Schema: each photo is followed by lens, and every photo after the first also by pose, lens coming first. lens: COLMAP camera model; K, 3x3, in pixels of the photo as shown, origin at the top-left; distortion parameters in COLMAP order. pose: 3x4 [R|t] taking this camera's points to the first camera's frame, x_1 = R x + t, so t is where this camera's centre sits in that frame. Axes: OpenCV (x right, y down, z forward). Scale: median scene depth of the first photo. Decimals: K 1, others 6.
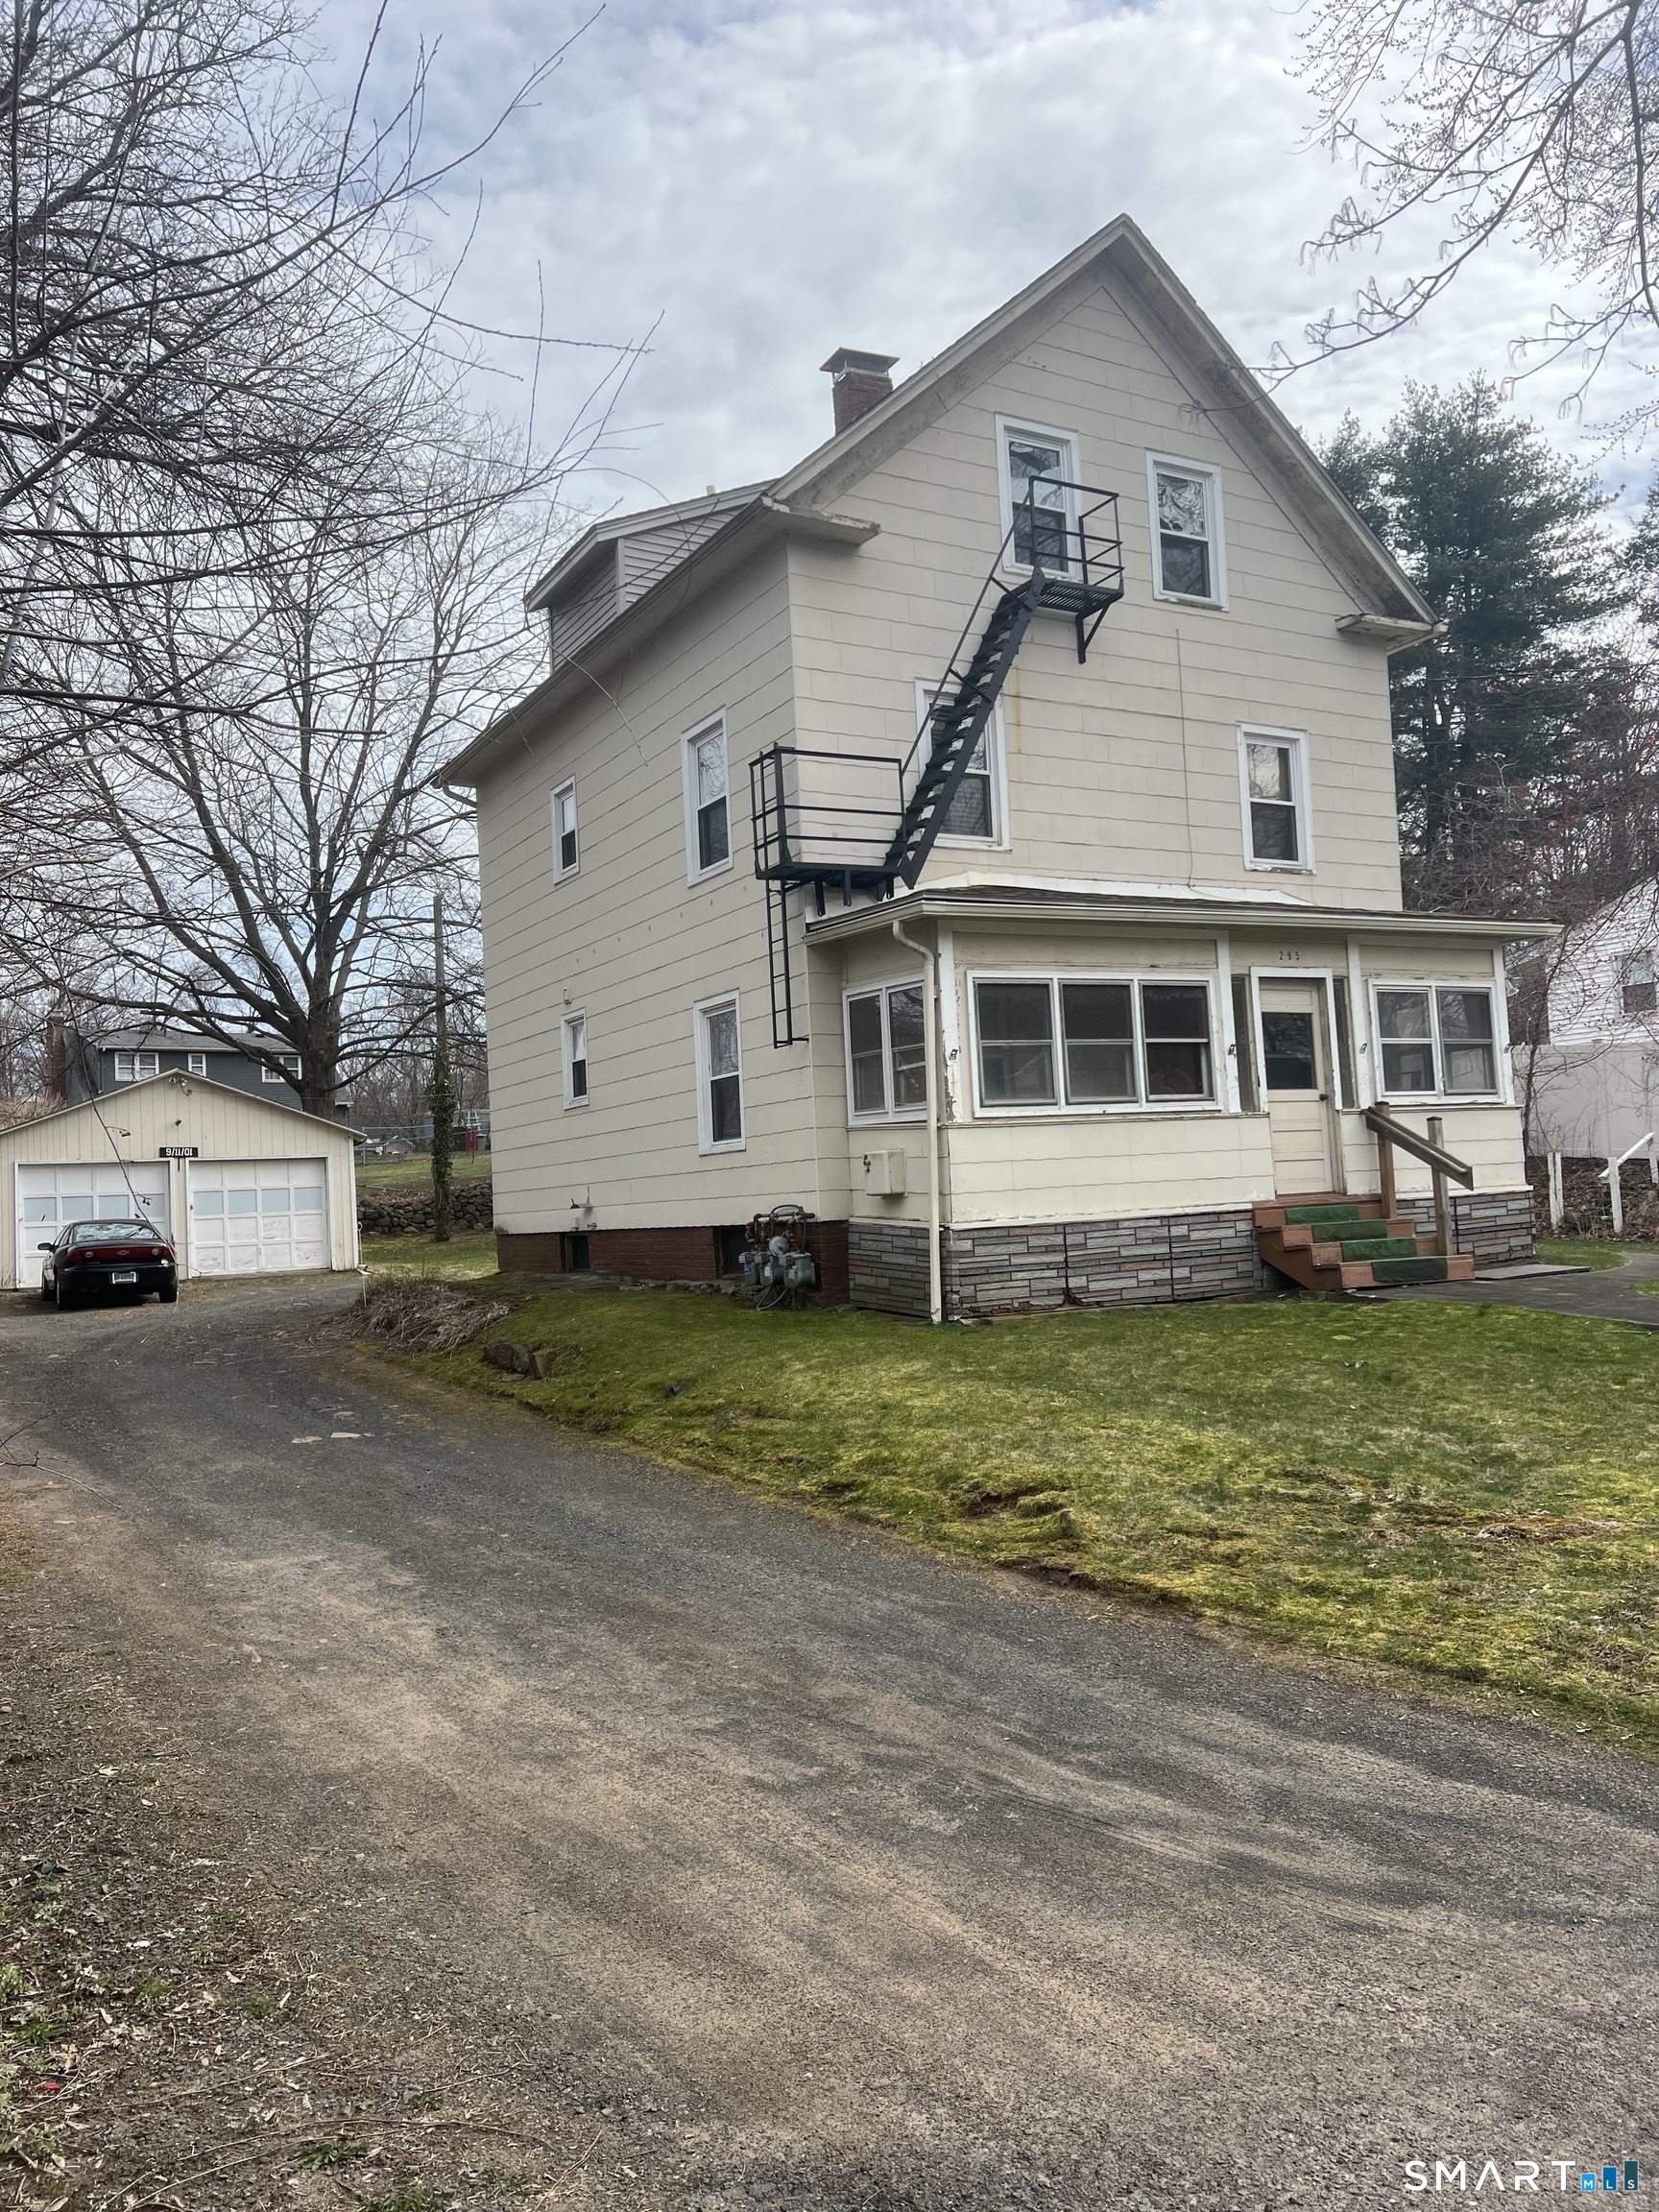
lens RADIAL K [[1623.2, 0, 829.5], [0, 1623.2, 1106.0], [0, 0, 1]] dist [0.000422, -0.002351]
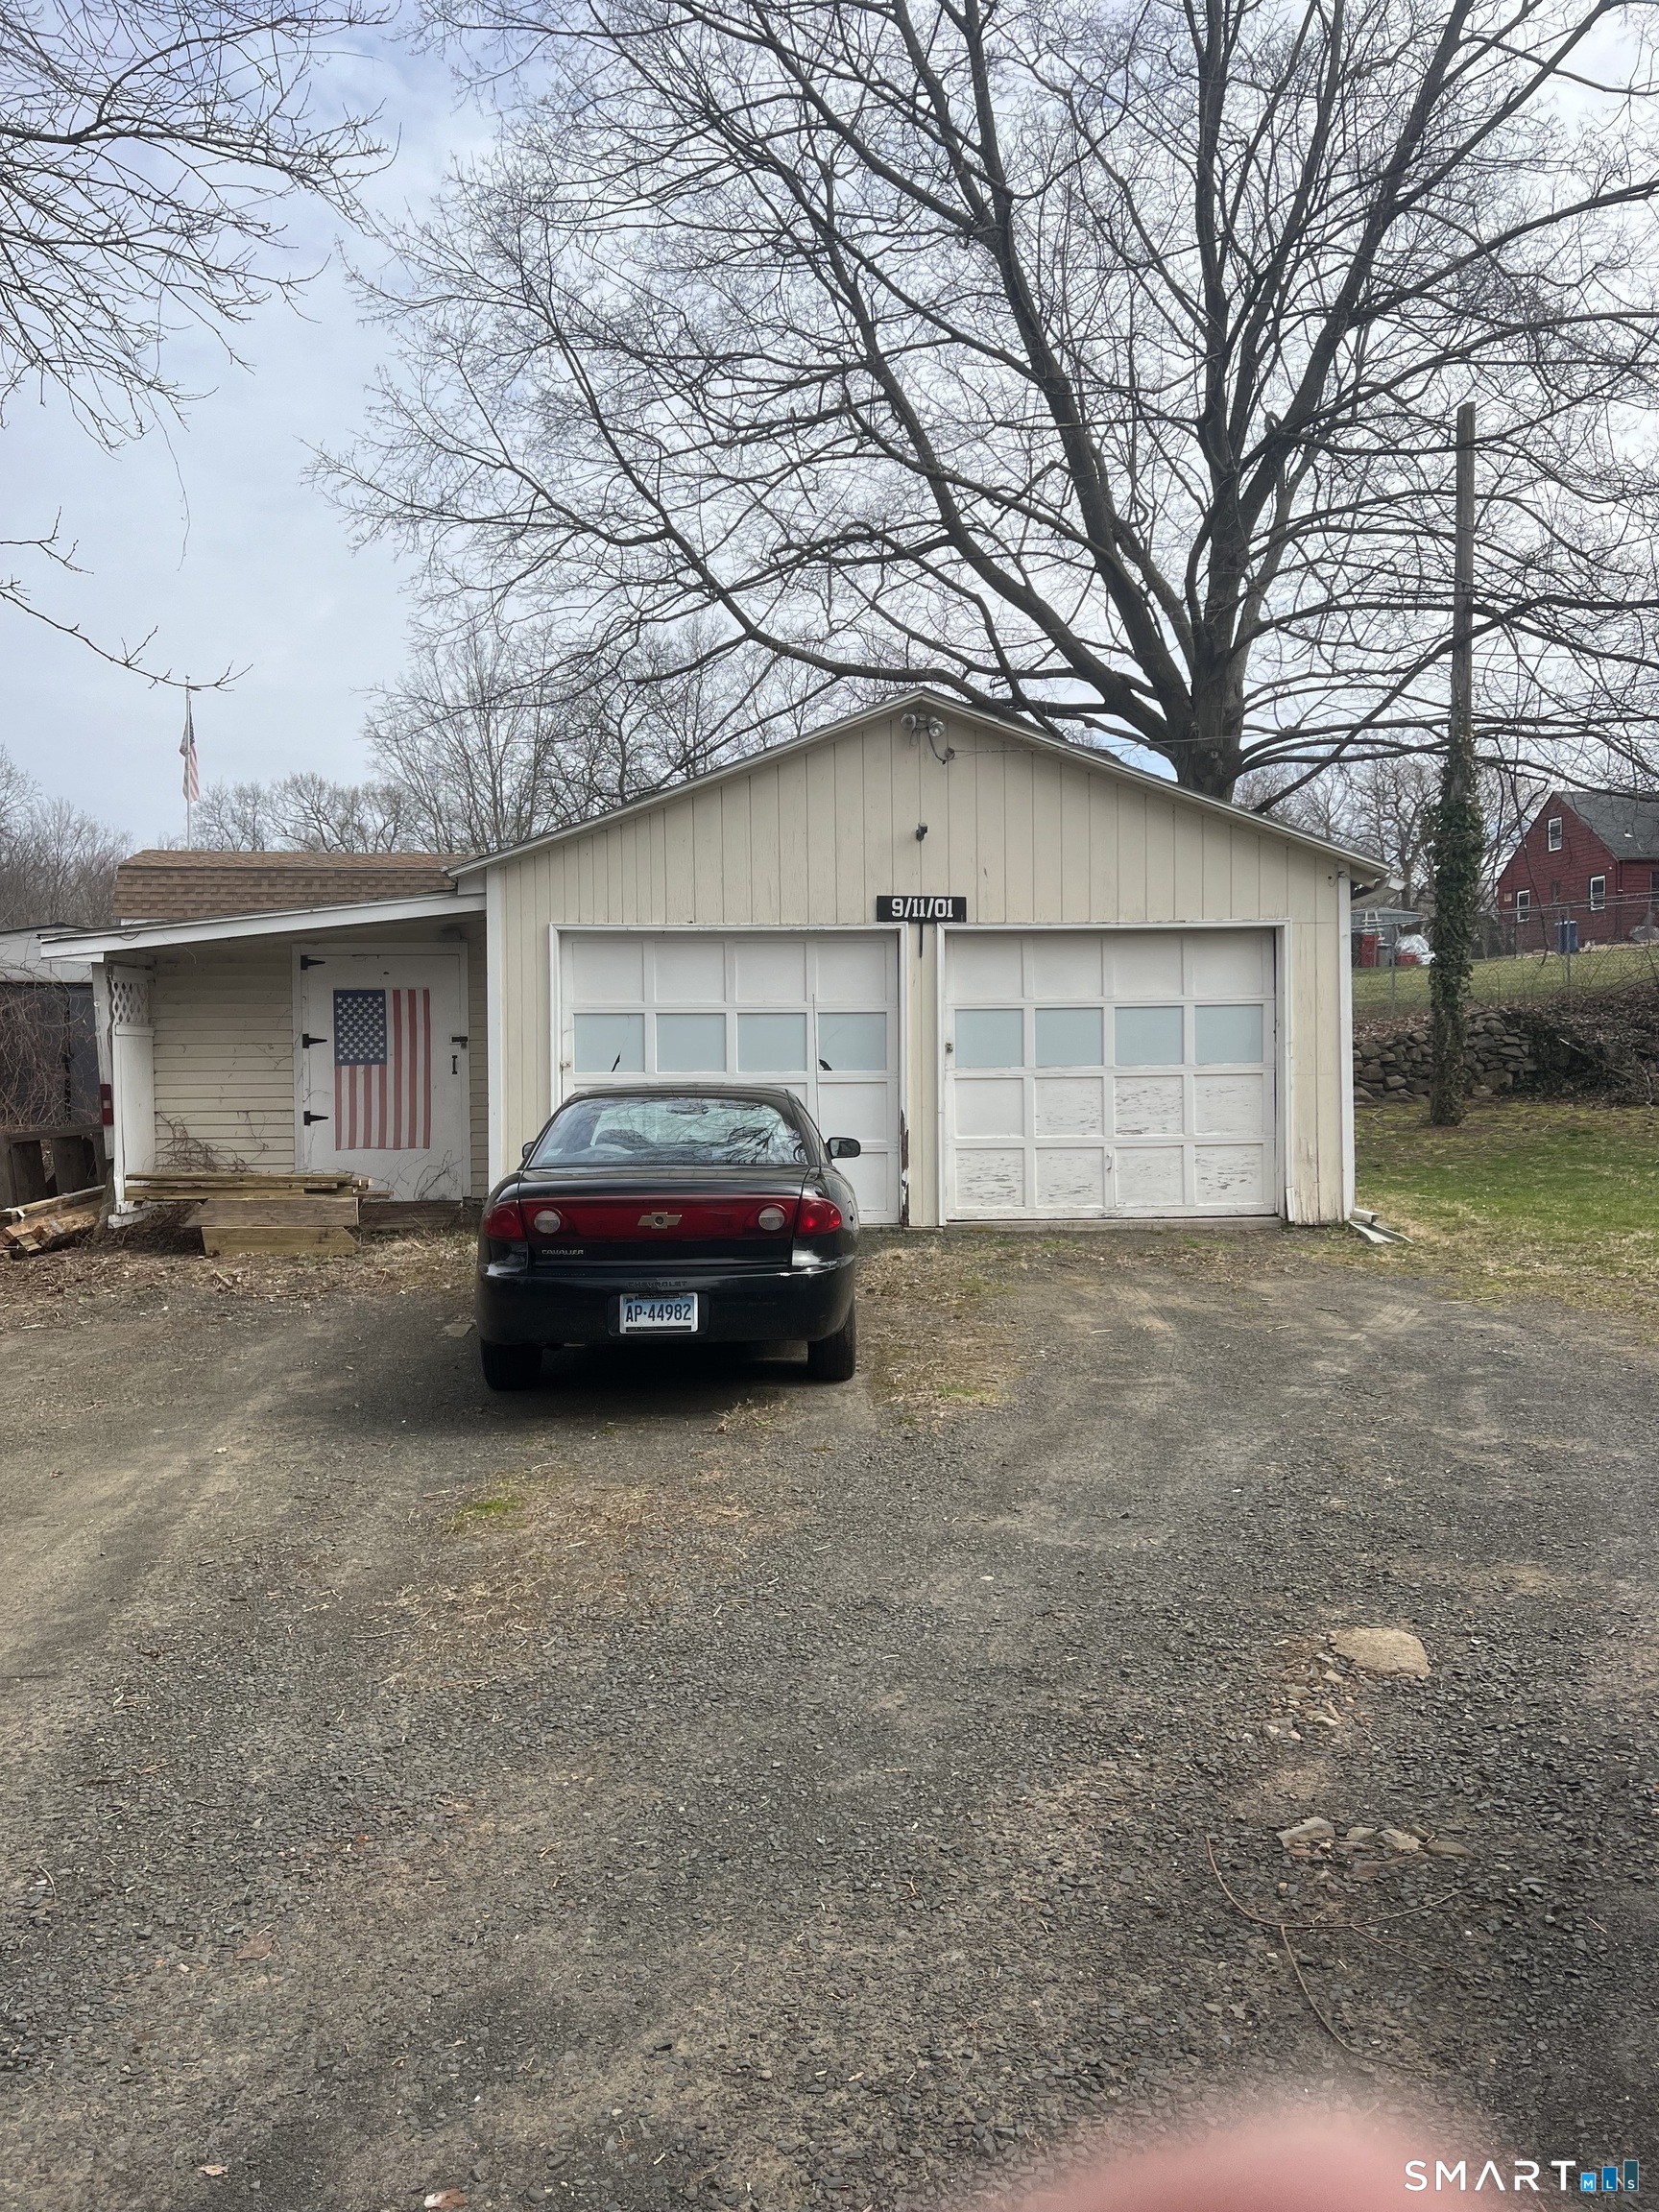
lens RADIAL K [[1623.2, 0, 829.5], [0, 1623.2, 1106.0], [0, 0, 1]] dist [0.000422, -0.002351]
pose [[0.879389, 0.056633, -0.472723, -0.224469], [-0.003038, 0.993547, 0.113376, 0.030976], [0.476094, -0.098266, 0.873887, 0.622938]]
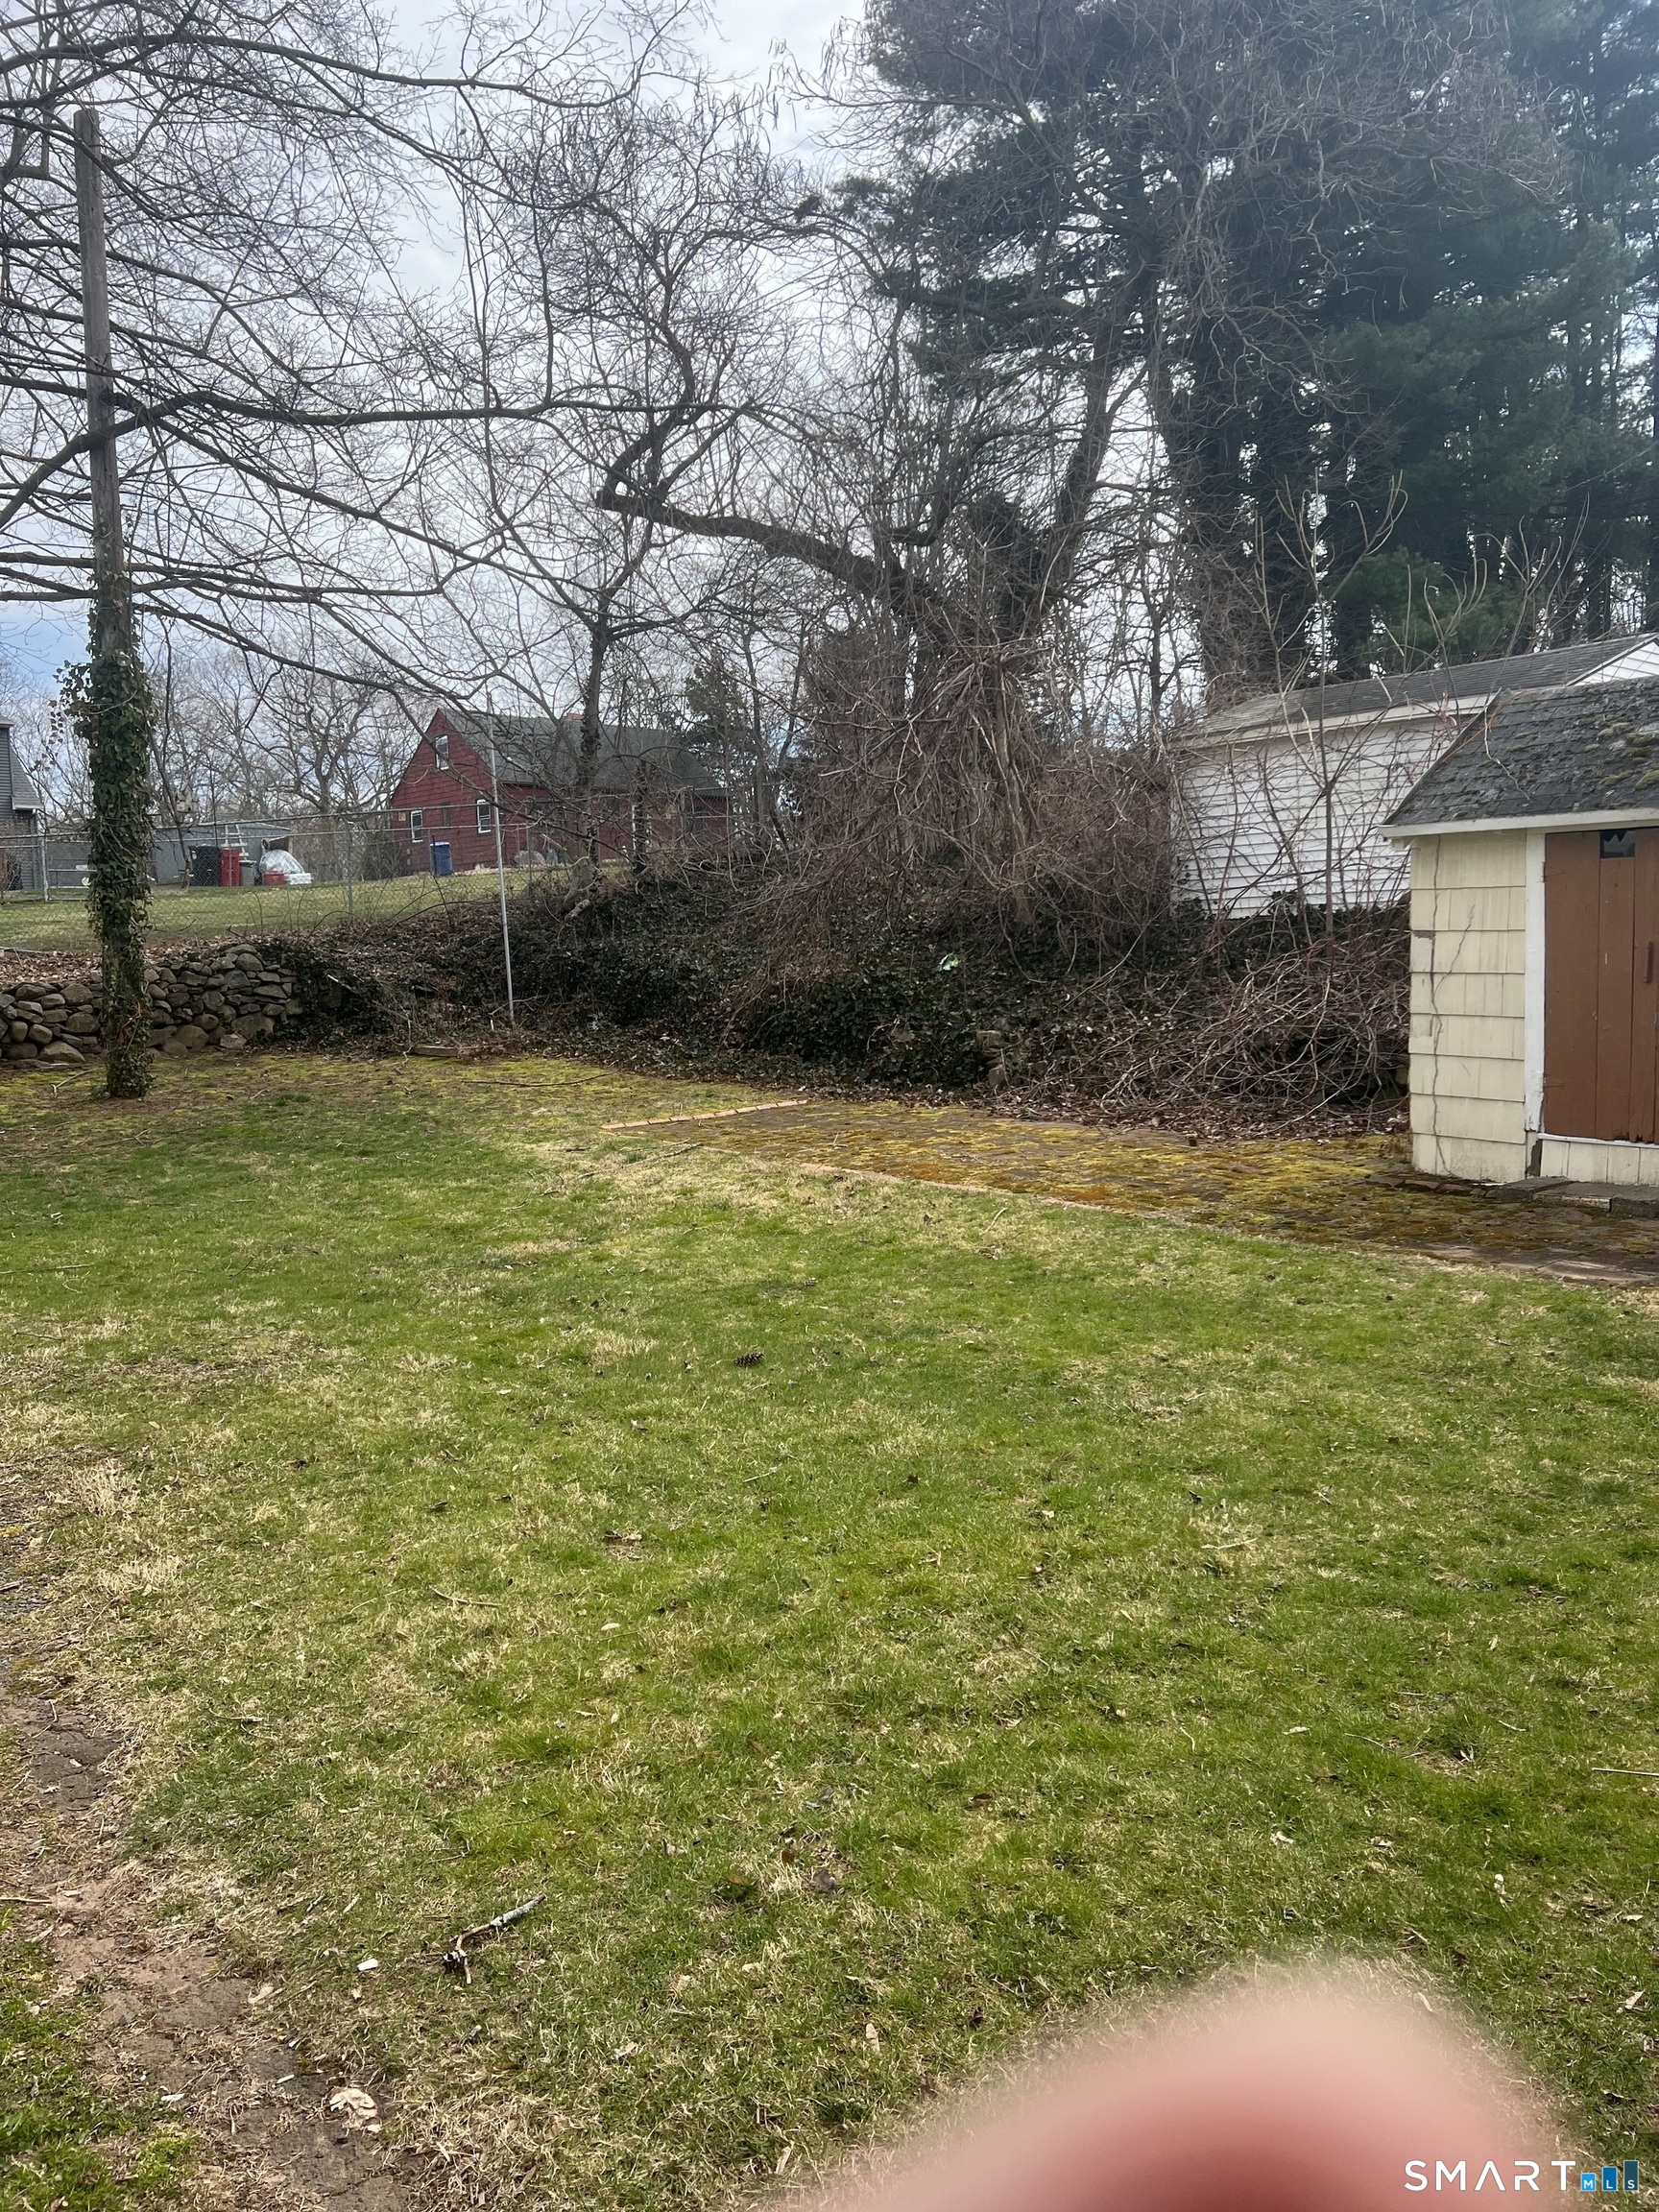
lens RADIAL K [[1623.2, 0, 829.5], [0, 1623.2, 1106.0], [0, 0, 1]] dist [0.000422, -0.002351]
pose [[0.993317, 0.021215, 0.113449, -0.158467], [-0.038124, 0.988098, 0.149026, 0.033033], [-0.108937, -0.152355, 0.982304, 0.801595]]
